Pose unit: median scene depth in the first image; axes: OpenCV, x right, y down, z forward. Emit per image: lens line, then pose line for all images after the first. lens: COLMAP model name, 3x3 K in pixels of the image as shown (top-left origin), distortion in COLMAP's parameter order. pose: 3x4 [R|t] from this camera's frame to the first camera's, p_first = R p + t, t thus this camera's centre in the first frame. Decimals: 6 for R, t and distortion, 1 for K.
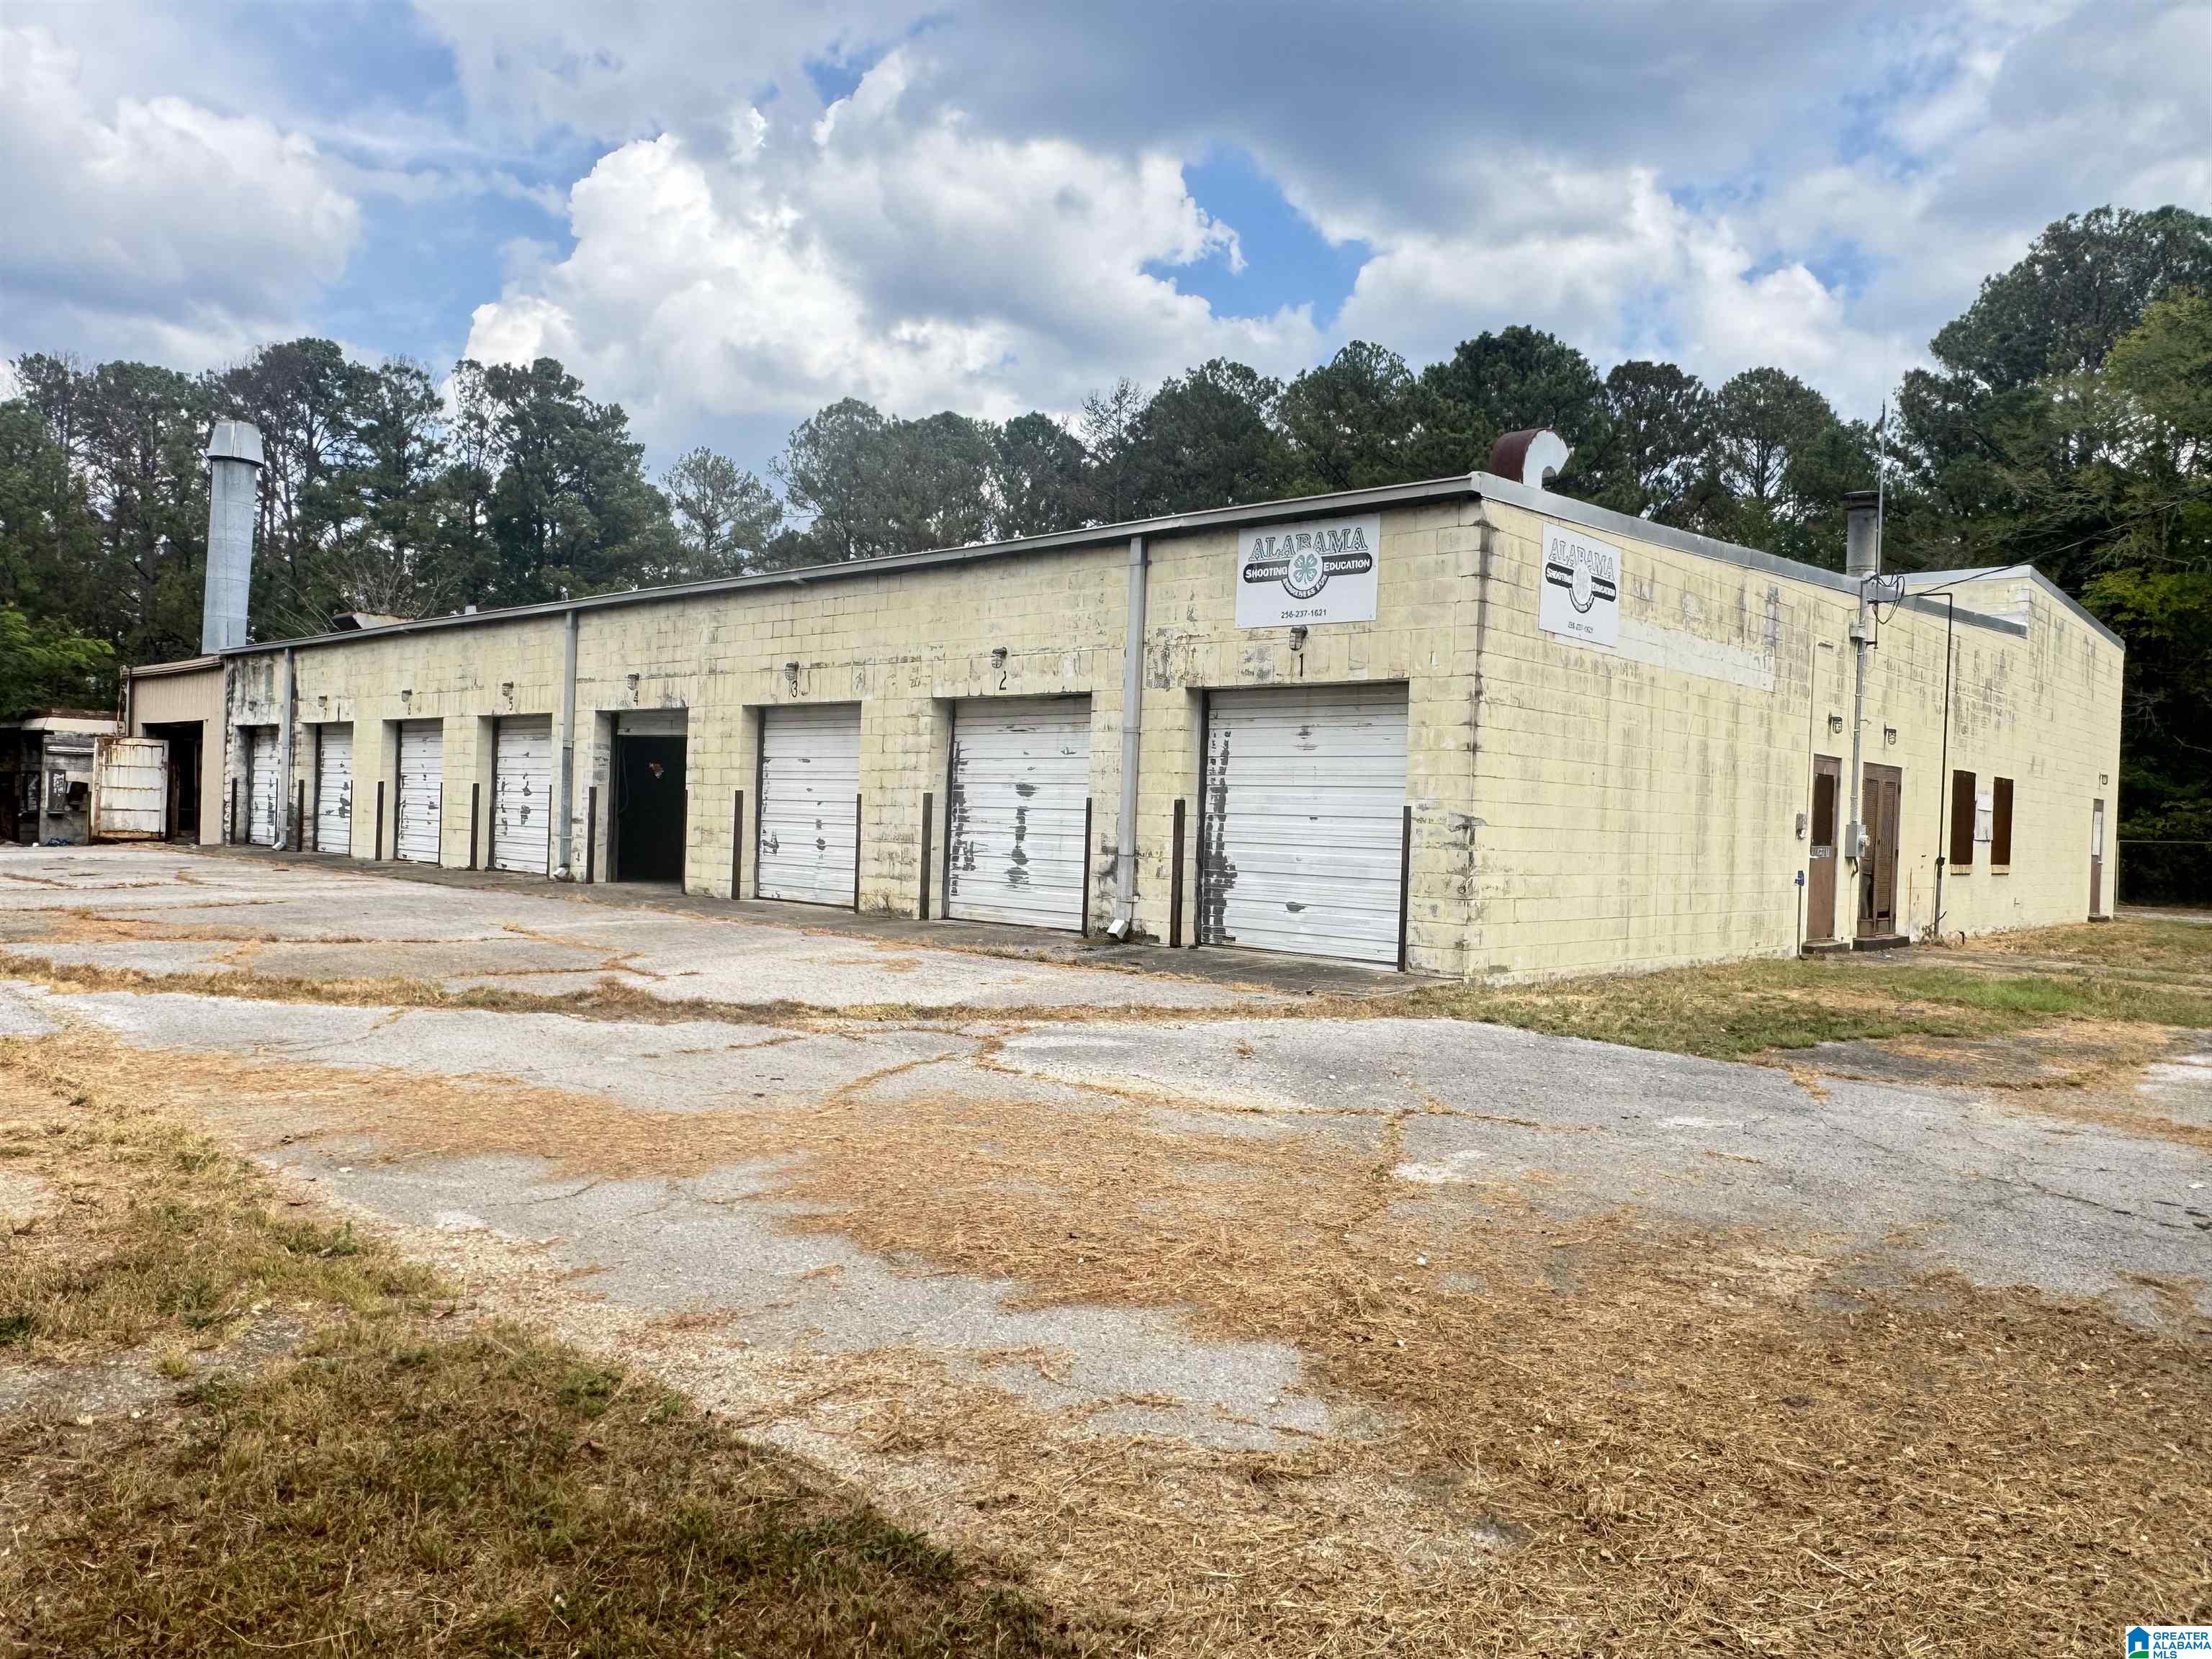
lens RADIAL K [[1559.6, 0, 1112.2], [0, 1559.6, 818.4], [0, 0, 1]] dist [-0.001666, 0.001613]
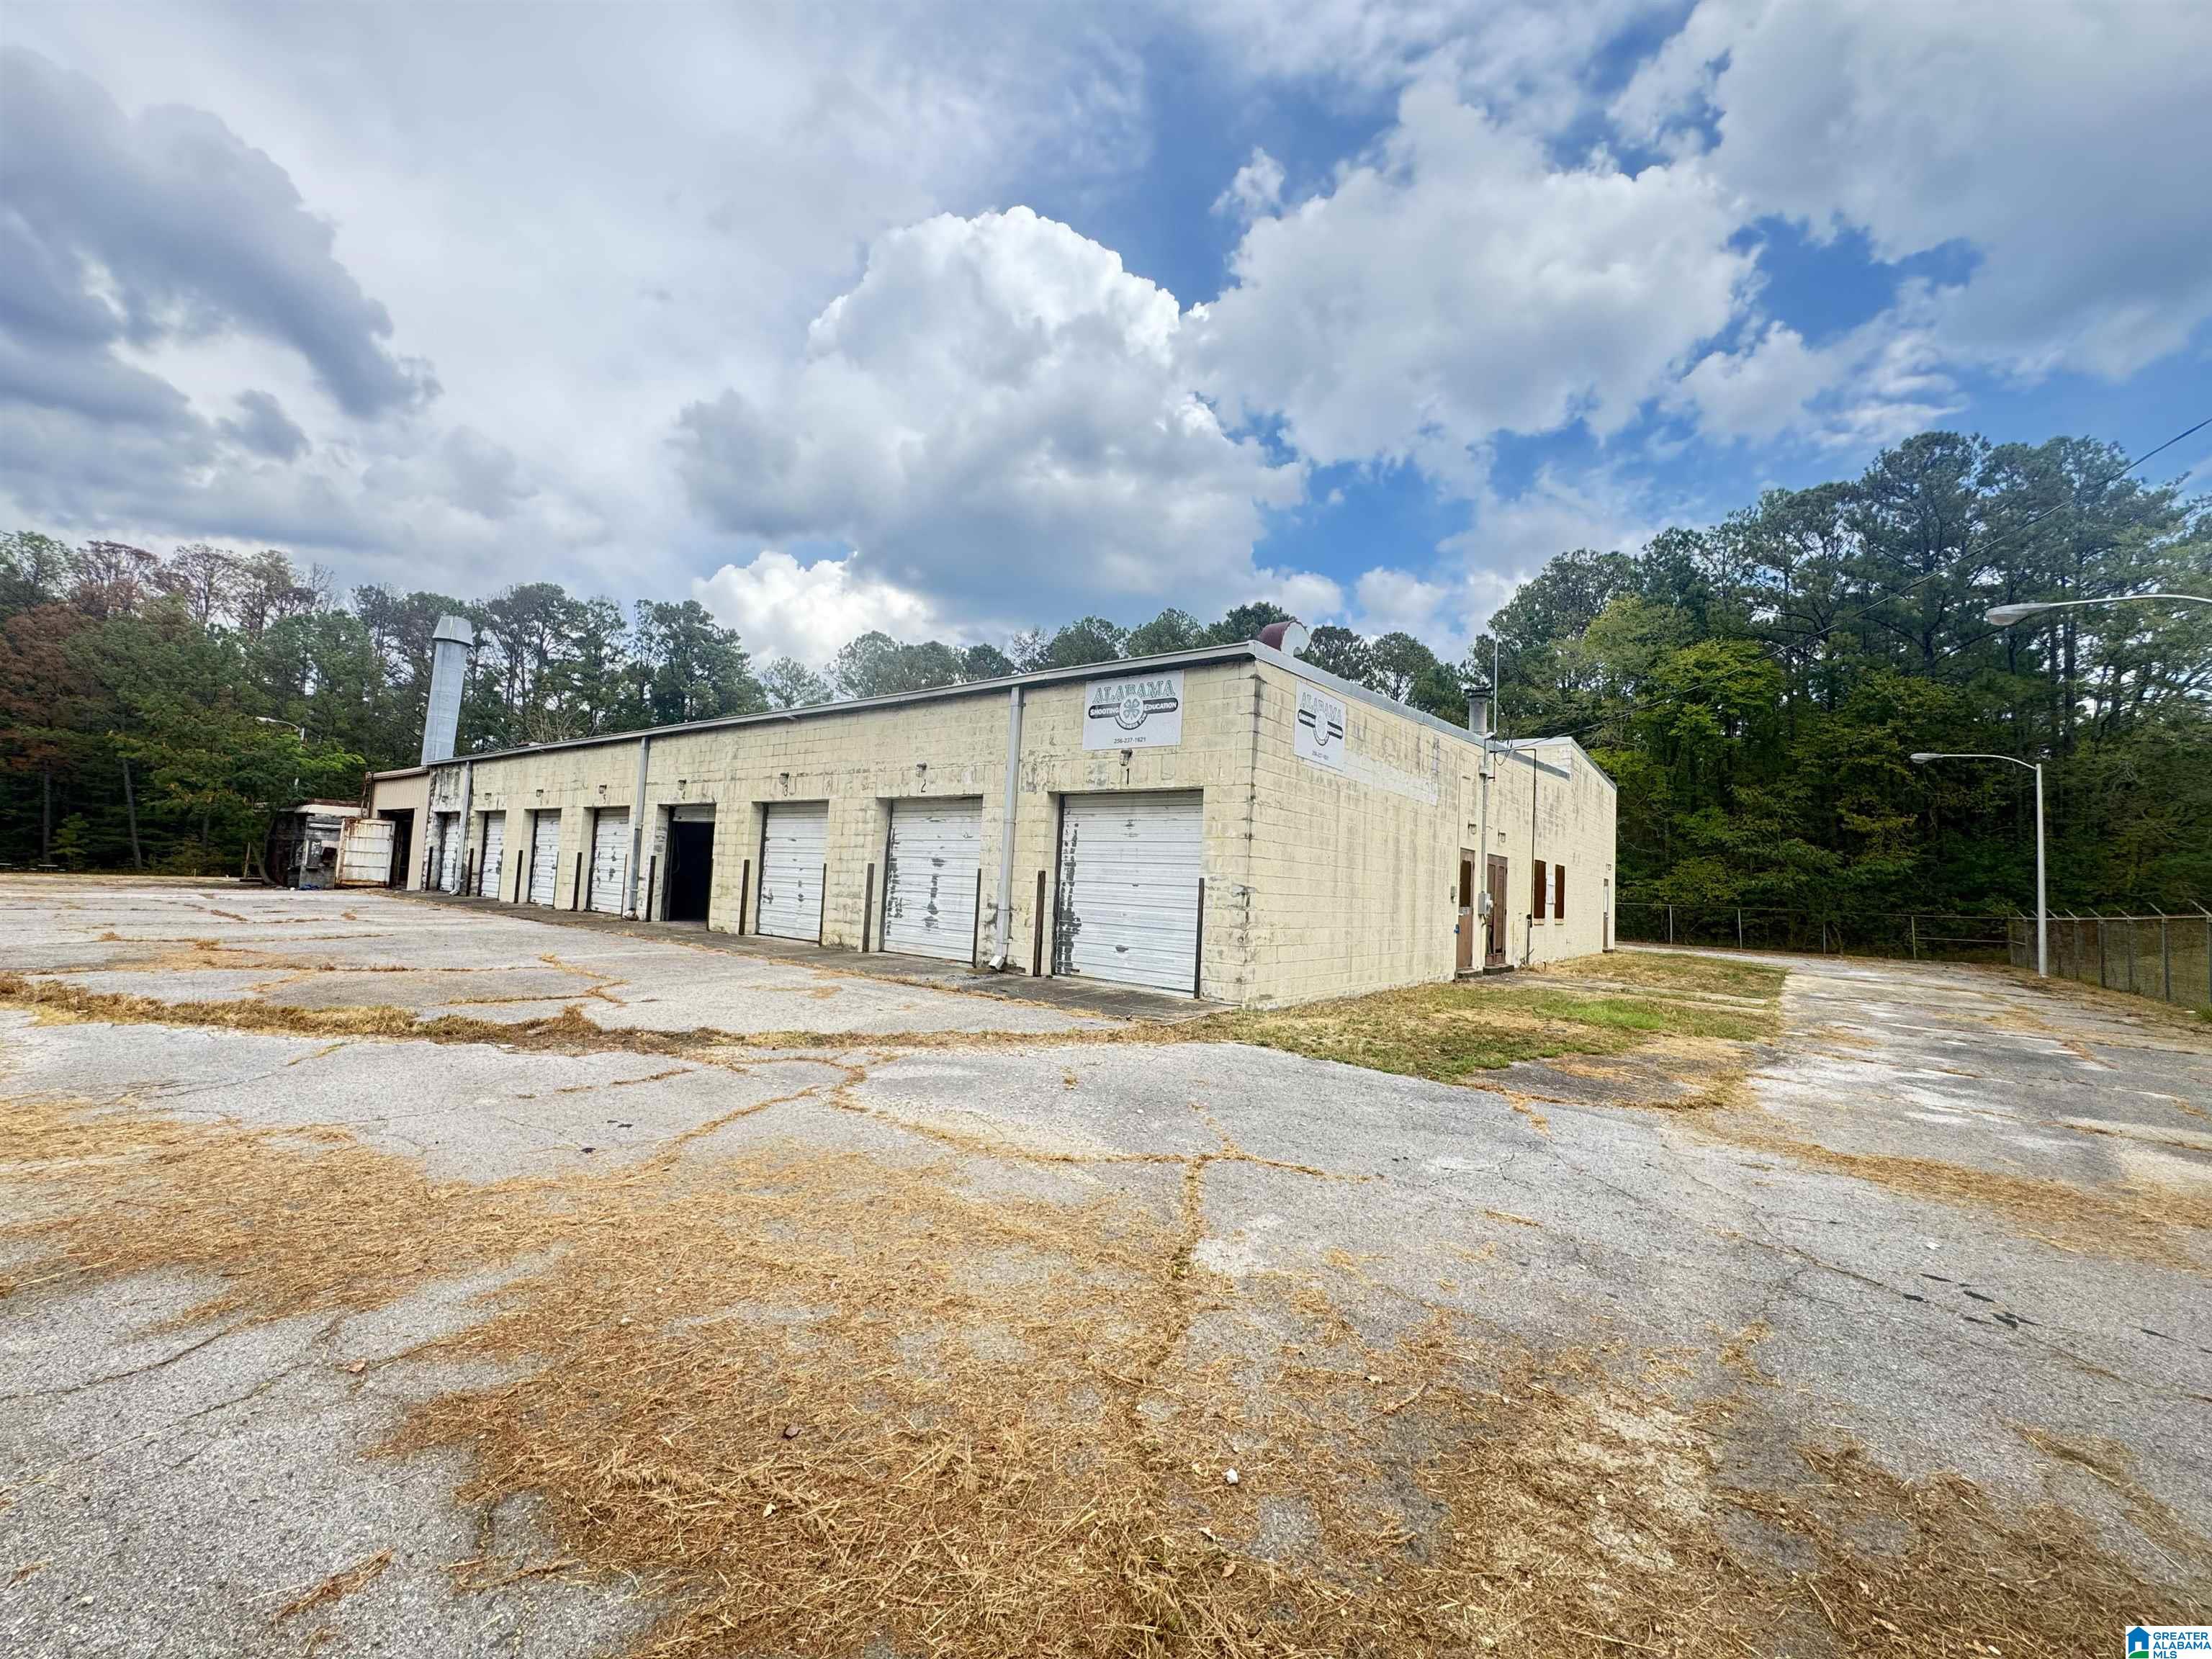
lens RADIAL K [[887.6, 0, 1106.8], [0, 887.6, 821.2], [0, 0, 1]] dist [-0.001882, 0.000124]
pose [[0.996176, 0.020194, 0.084998, 0.024568], [-0.014410, 0.997573, -0.068128, -0.002151], [-0.086168, 0.066643, 0.994049, 0.145441]]
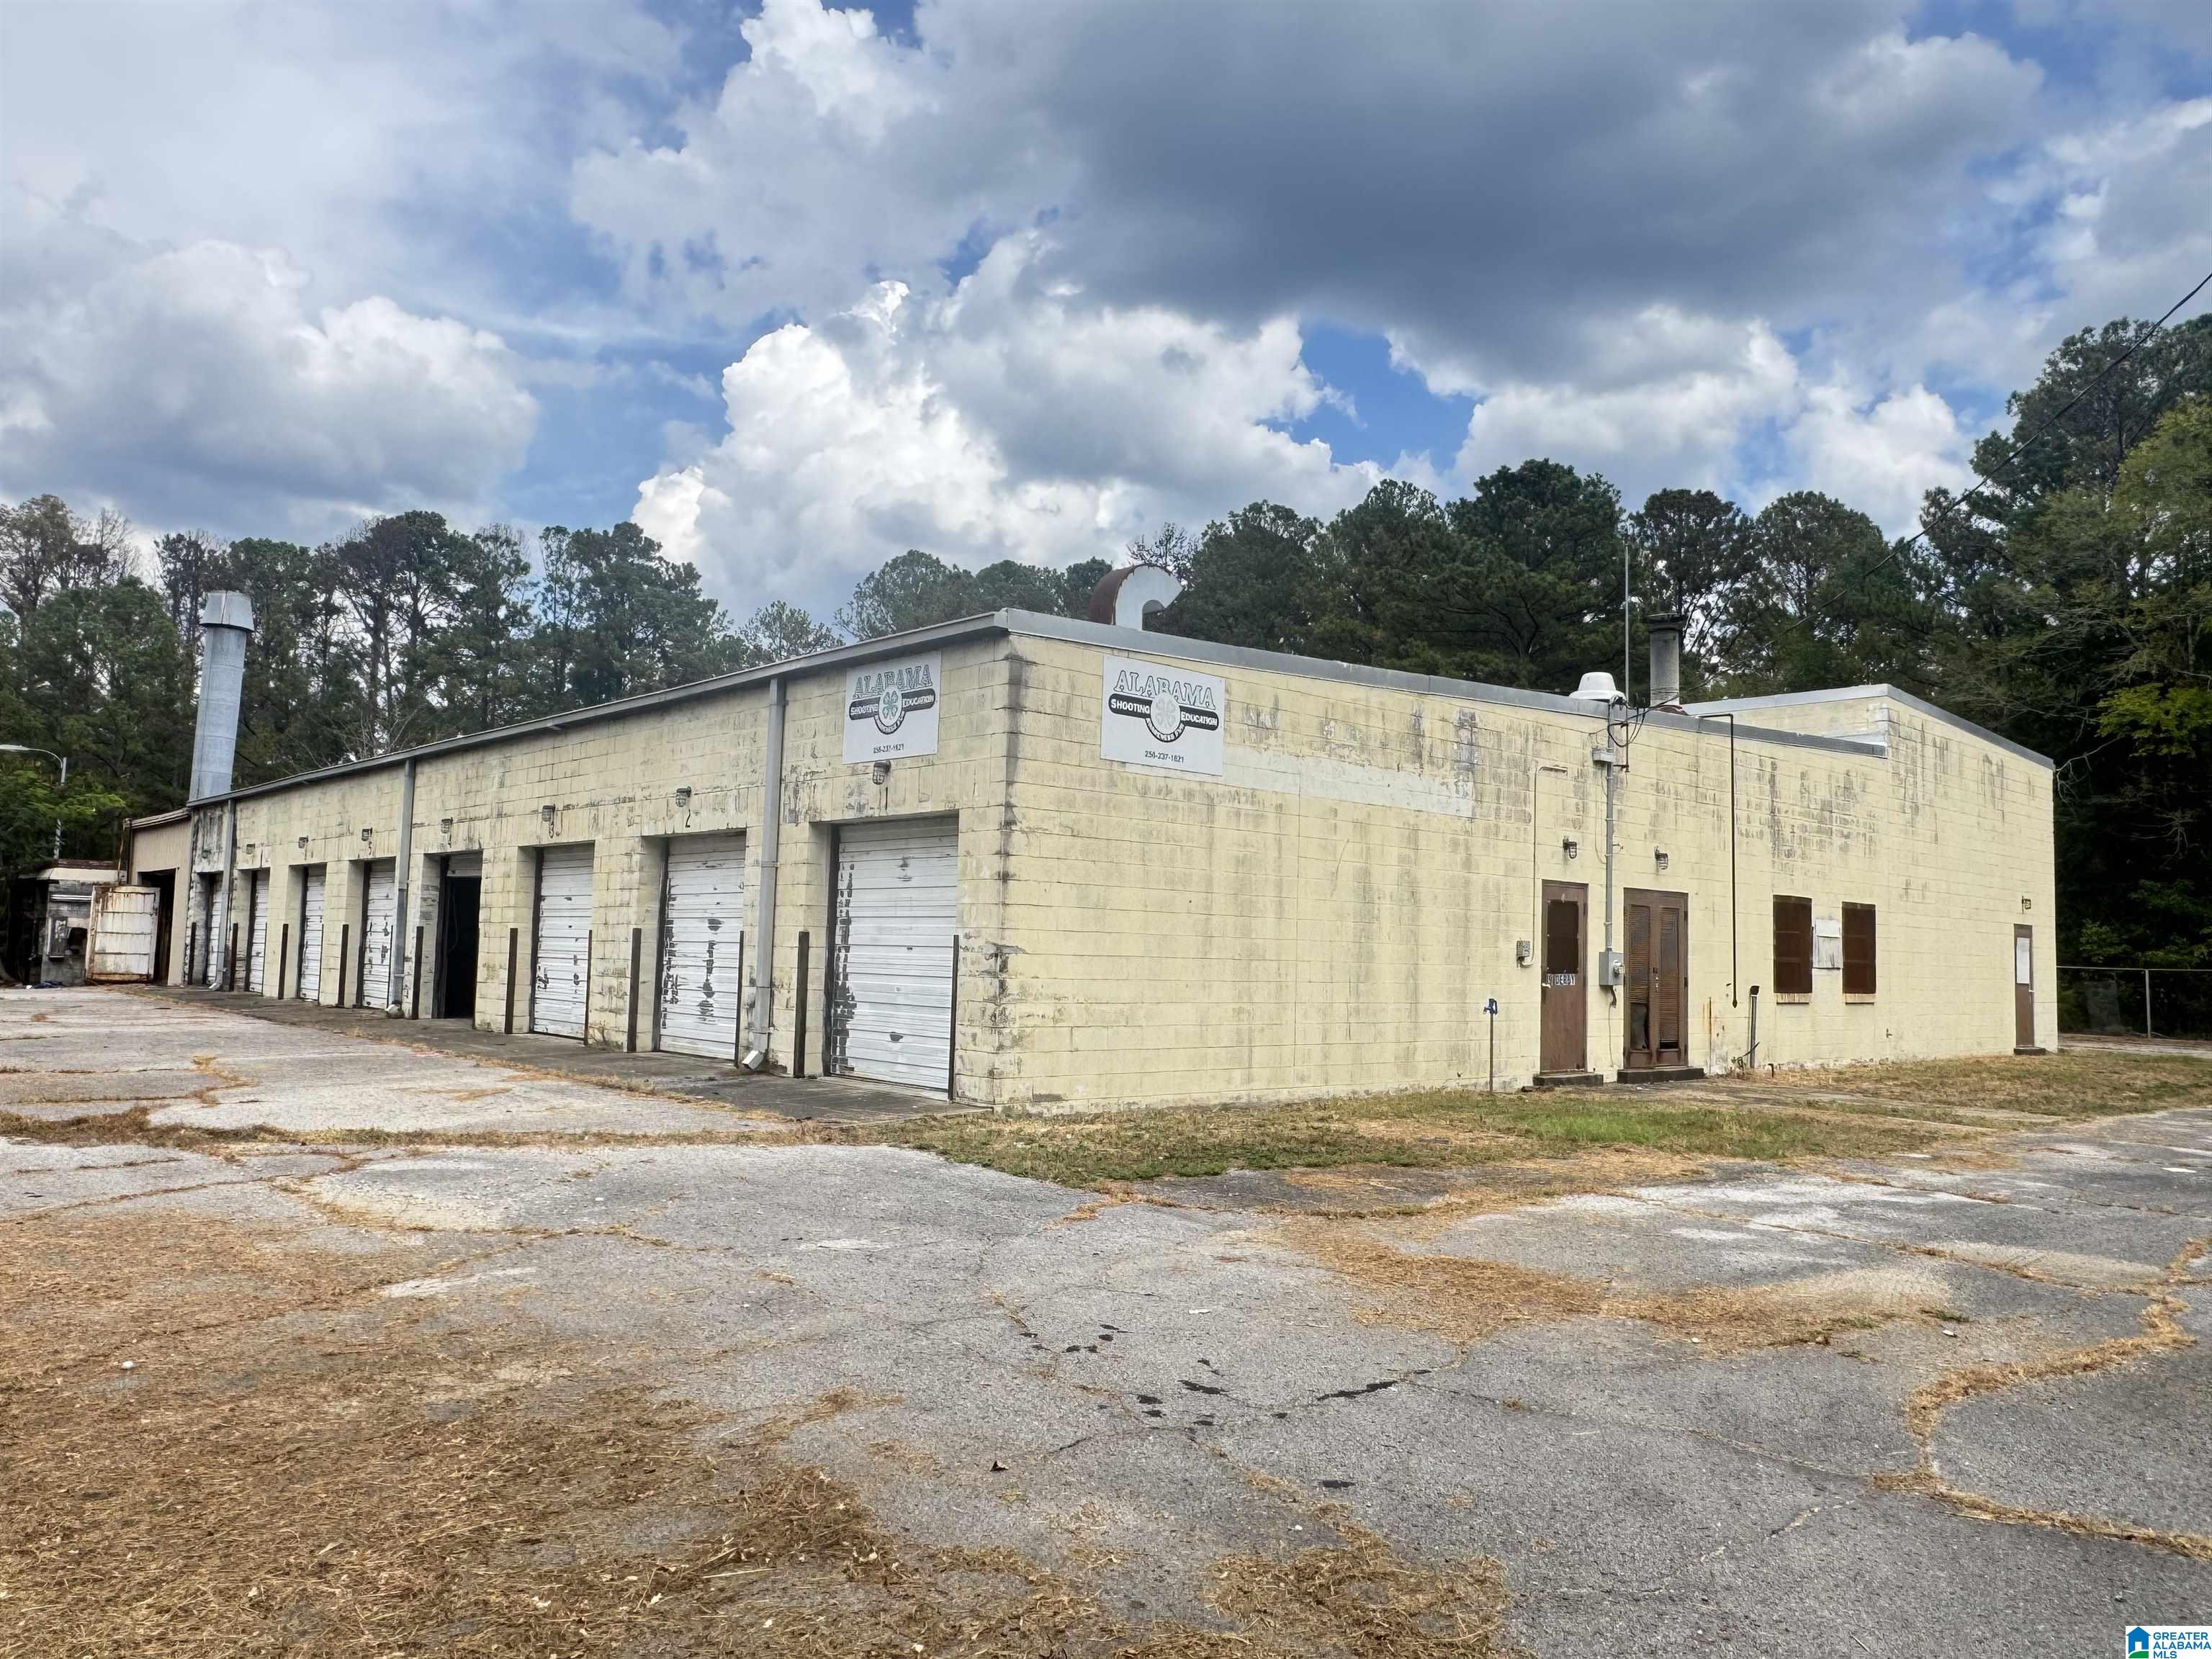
lens RADIAL K [[1557.3, 0, 1109.2], [0, 1557.3, 826.8], [0, 0, 1]] dist [-0.002989, 0.002039]
pose [[0.995855, -0.015654, -0.089597, 0.251678], [0.008126, 0.996451, -0.083776, 0.004976], [0.090591, 0.082701, 0.992448, 0.000023]]
